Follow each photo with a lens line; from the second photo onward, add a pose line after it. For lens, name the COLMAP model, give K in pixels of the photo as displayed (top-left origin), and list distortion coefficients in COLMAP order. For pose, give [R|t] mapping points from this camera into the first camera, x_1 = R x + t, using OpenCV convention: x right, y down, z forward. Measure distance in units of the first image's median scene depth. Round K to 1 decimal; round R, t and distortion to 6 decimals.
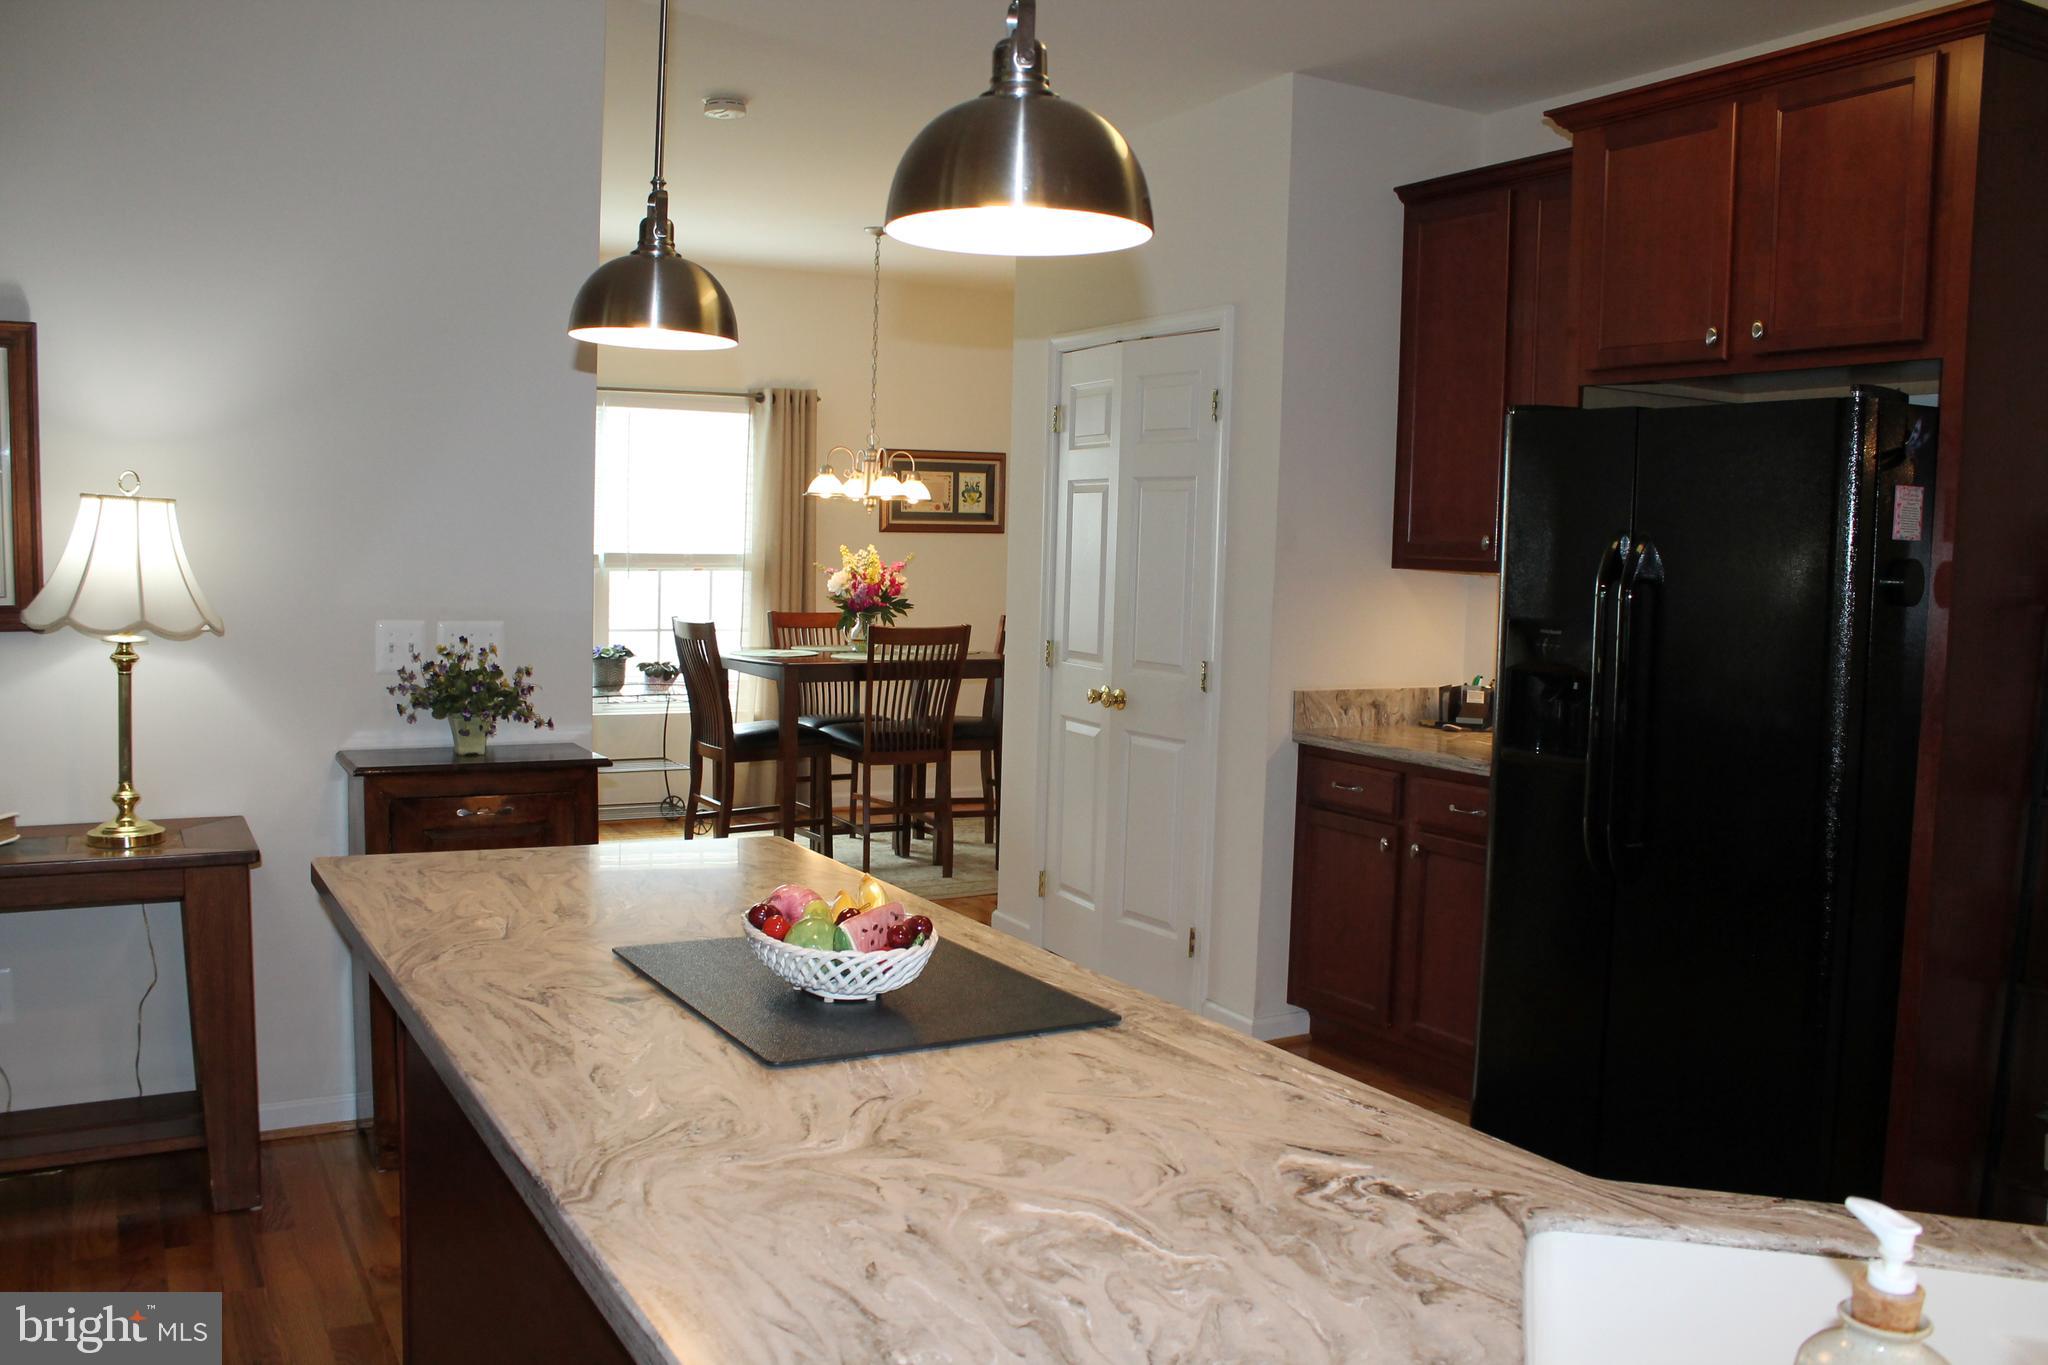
lens RADIAL K [[1703.1, 0, 1019.8], [0, 1703.1, 690.7], [0, 0, 1]] dist [-0.147185, 0.123820]
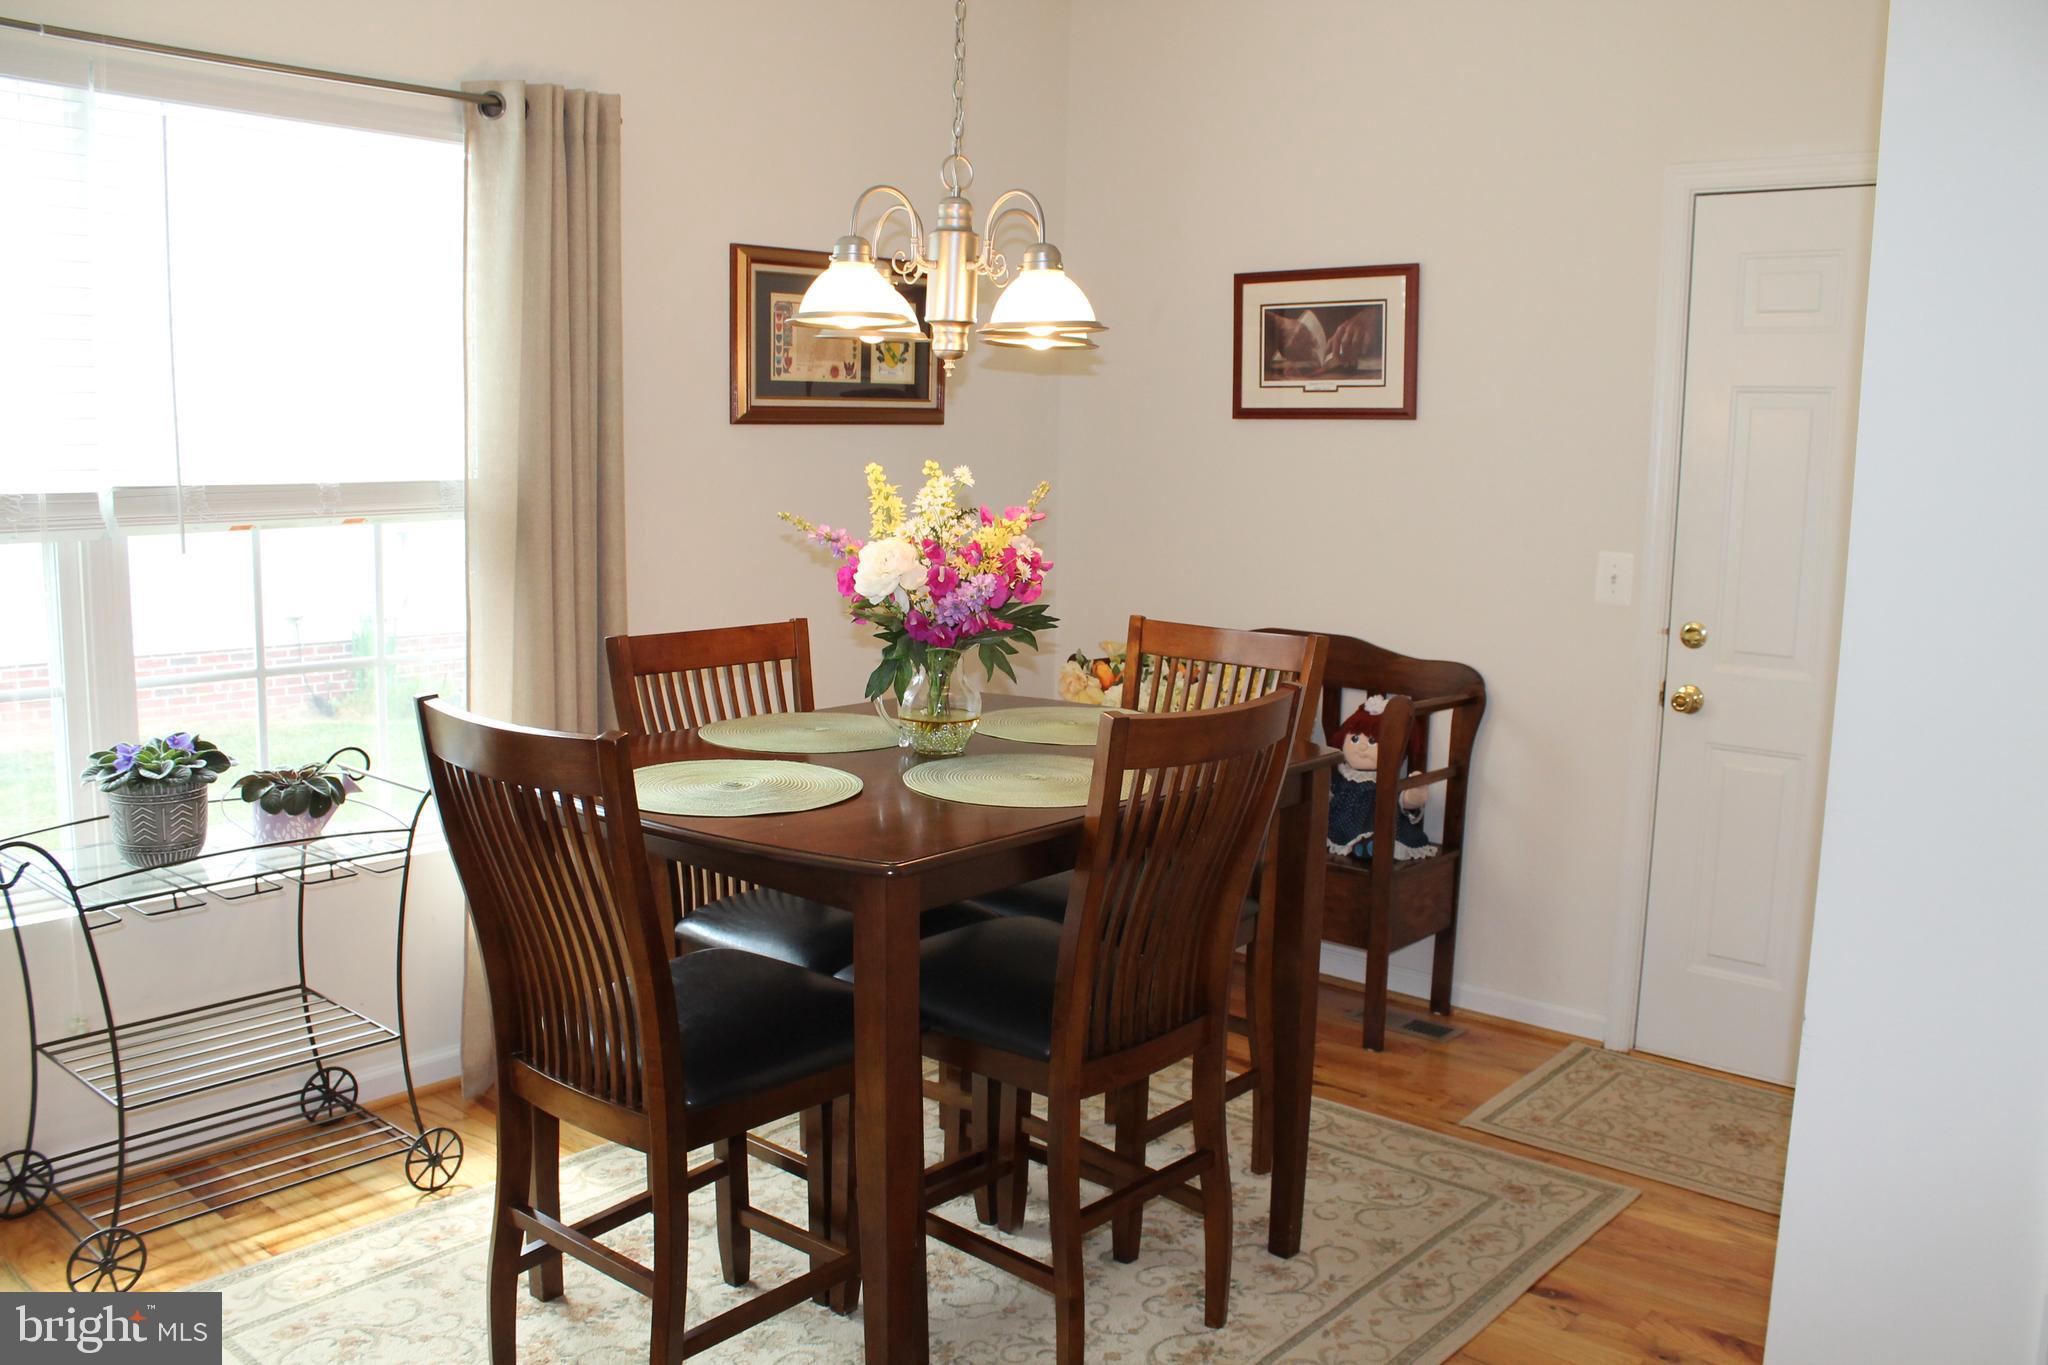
lens RADIAL K [[1703.1, 0, 1020.6], [0, 1703.1, 678.2], [0, 0, 1]] dist [-0.147185, 0.123820]
pose [[0.944536, -0.054246, 0.323896, -0.178015], [0.034589, 0.997210, 0.066147, -0.057370], [-0.326580, -0.051275, 0.943778, 0.588489]]
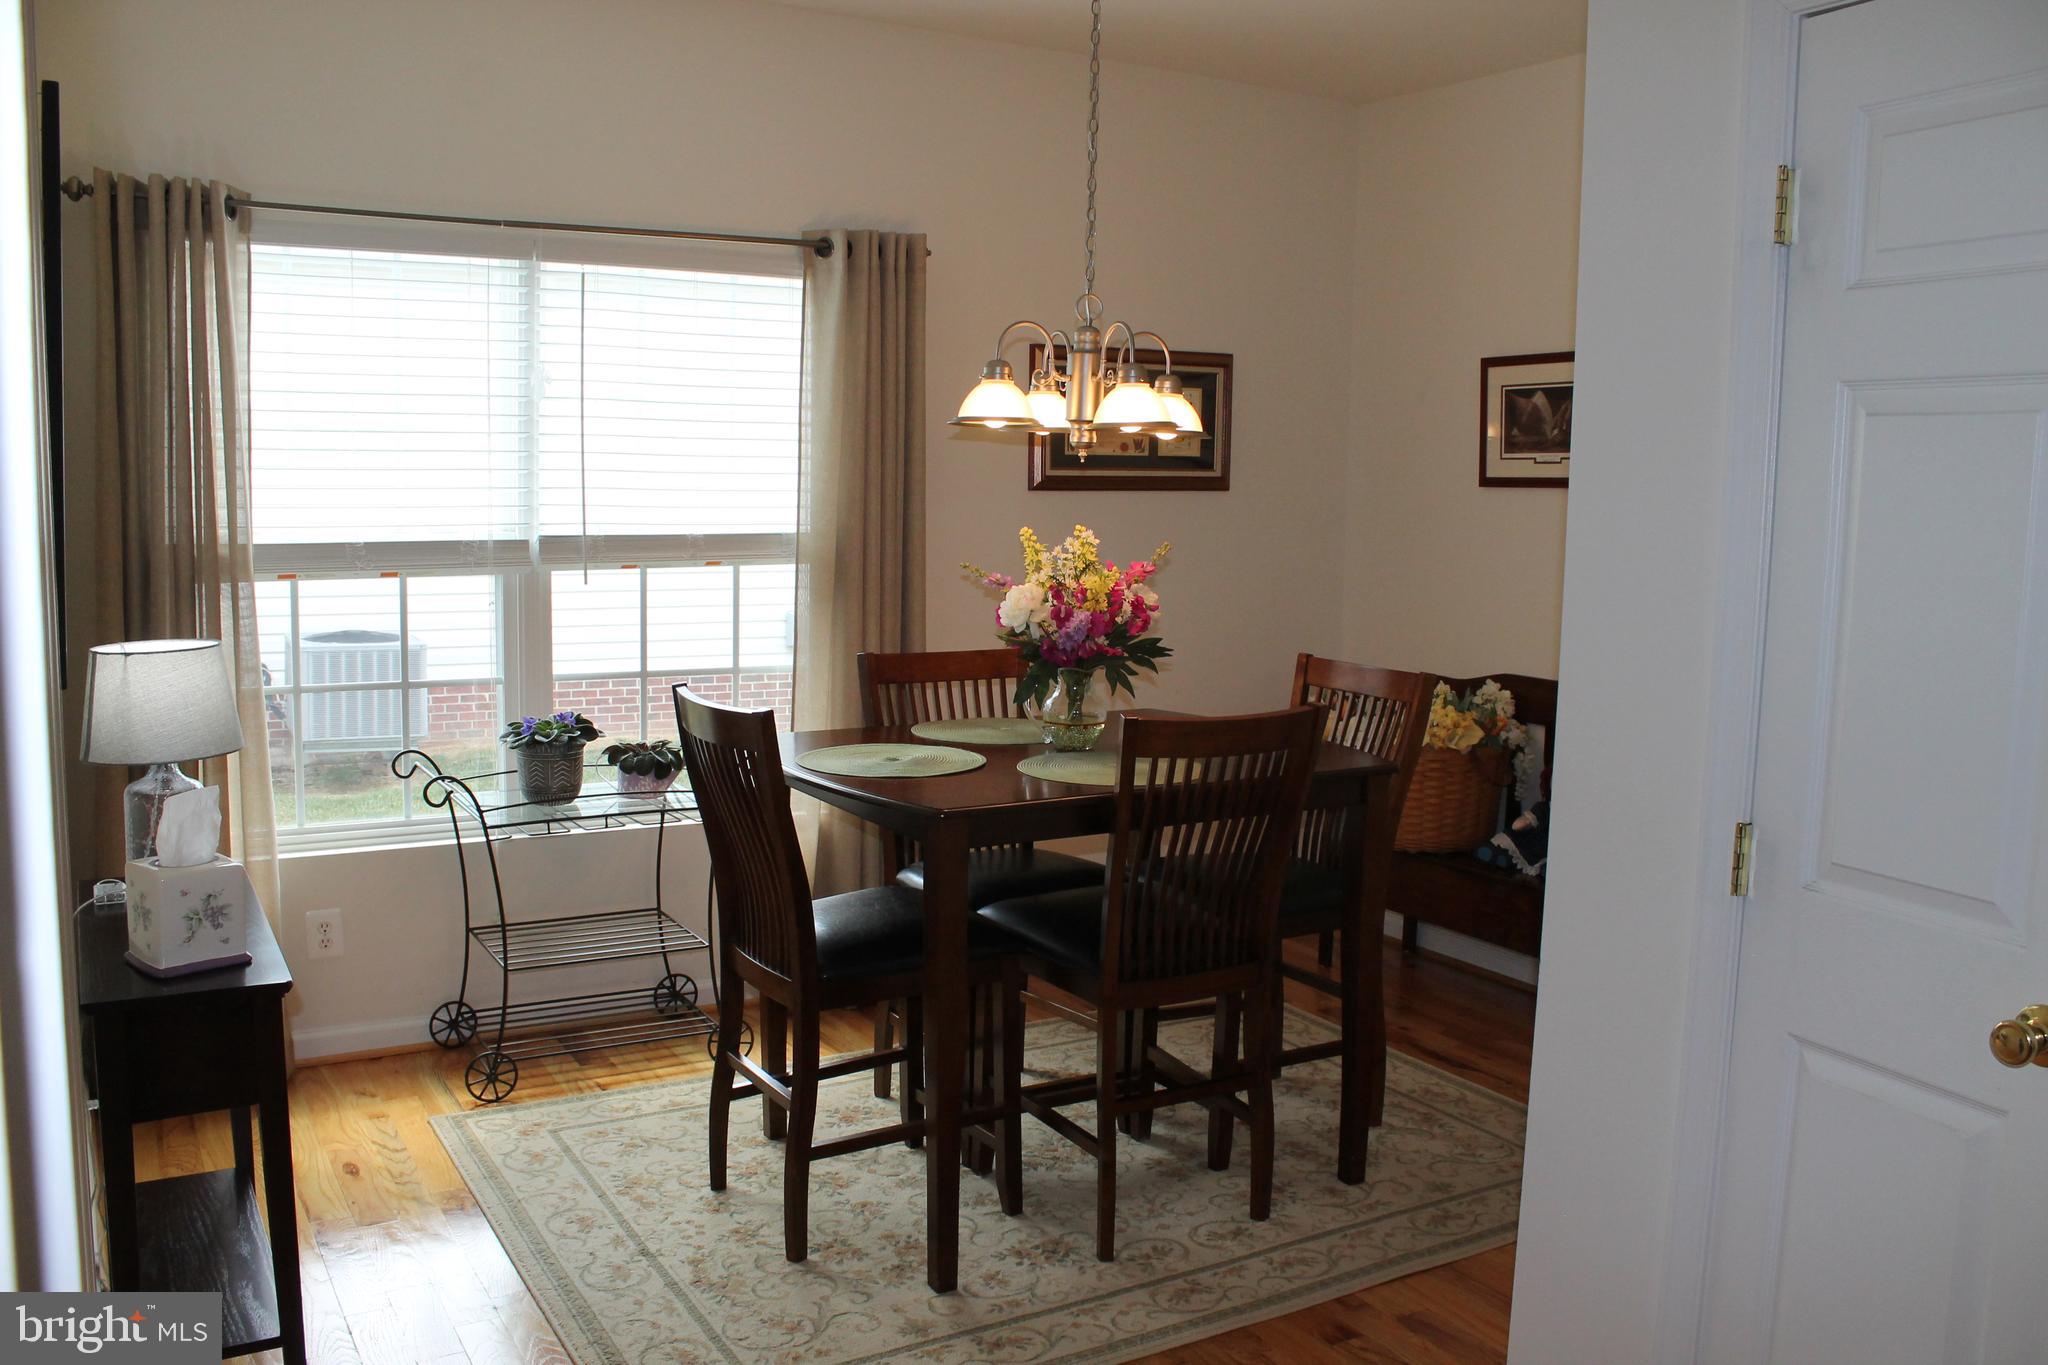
lens RADIAL K [[1703.1, 0, 1020.0], [0, 1703.1, 678.2], [0, 0, 1]] dist [-0.147185, 0.123820]
pose [[0.999891, -0.009313, 0.011418, -0.102191], [0.008977, 0.999536, 0.029101, -0.051997], [-0.011684, -0.028995, 0.999511, 0.470603]]
